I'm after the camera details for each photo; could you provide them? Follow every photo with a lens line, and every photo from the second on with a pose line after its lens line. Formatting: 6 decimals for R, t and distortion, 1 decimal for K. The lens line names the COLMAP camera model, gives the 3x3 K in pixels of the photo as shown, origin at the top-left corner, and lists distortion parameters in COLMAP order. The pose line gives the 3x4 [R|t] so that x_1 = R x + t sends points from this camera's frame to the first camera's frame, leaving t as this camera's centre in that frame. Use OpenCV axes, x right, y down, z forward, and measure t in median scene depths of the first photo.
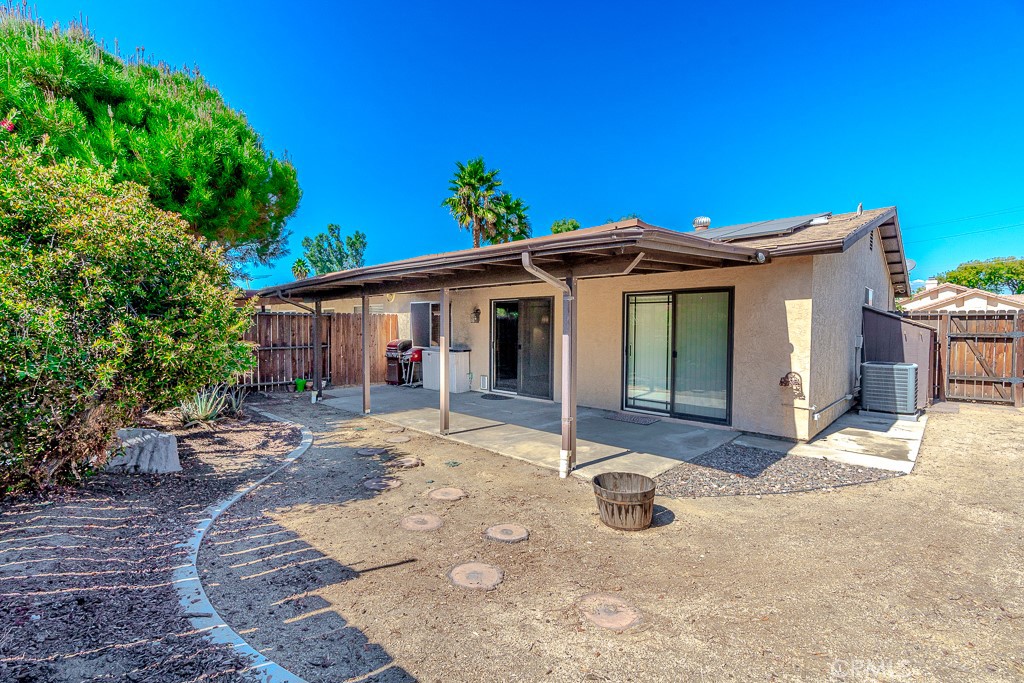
lens RADIAL K [[465.9, 0, 504.2], [0, 465.9, 343.1], [0, 0, 1]] dist [-0.005440, 0.002102]
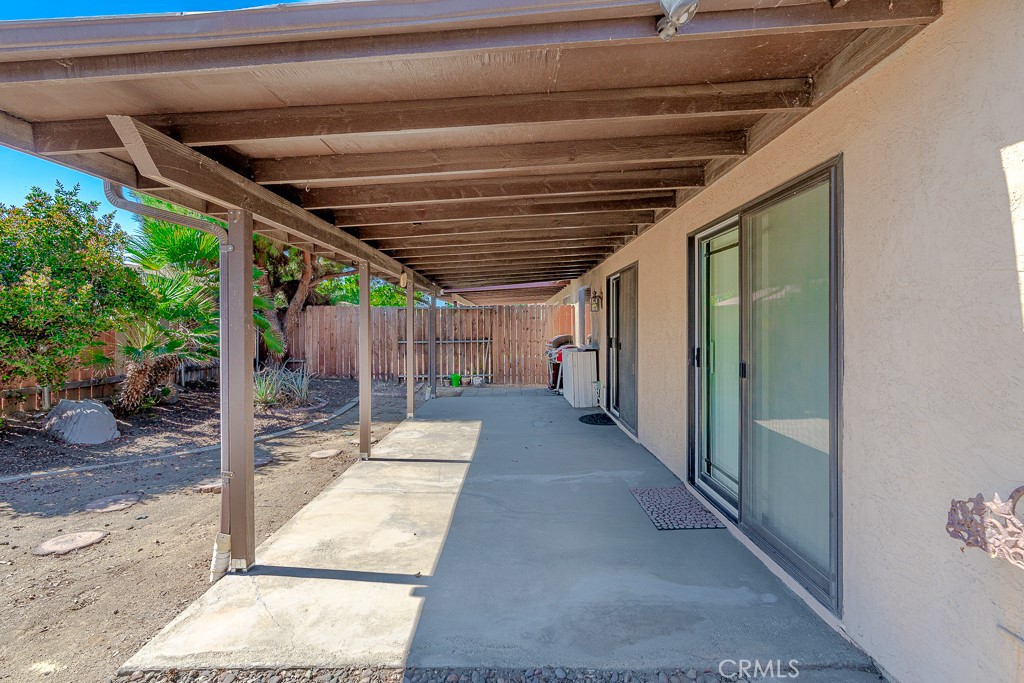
lens RADIAL K [[465.9, 0, 510.5], [0, 465.9, 328.6], [0, 0, 1]] dist [-0.005440, 0.002102]
pose [[0.689712, -0.004419, -0.724071, 0.682575], [-0.014276, 0.999704, -0.019700, -0.001385], [0.723943, 0.023924, 0.689444, 0.776658]]
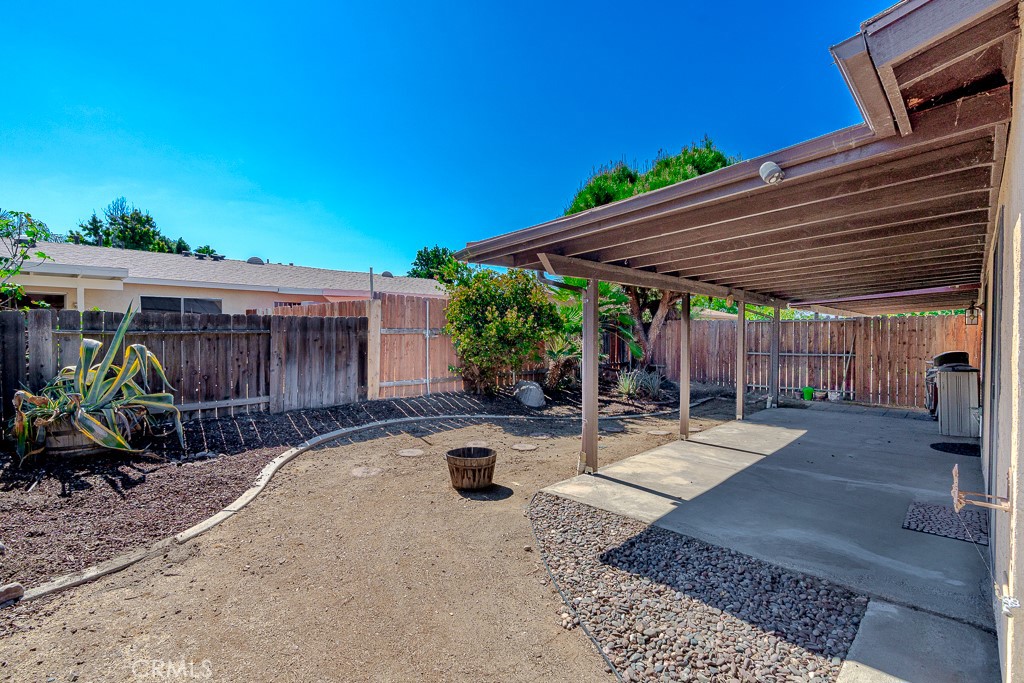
lens RADIAL K [[465.9, 0, 514.8], [0, 465.9, 337.0], [0, 0, 1]] dist [-0.005440, 0.002102]
pose [[-0.016735, -0.000206, -0.999860, 1.044056], [-0.032850, 0.999460, 0.000344, -0.015181], [0.999320, 0.032851, -0.016733, 0.772771]]
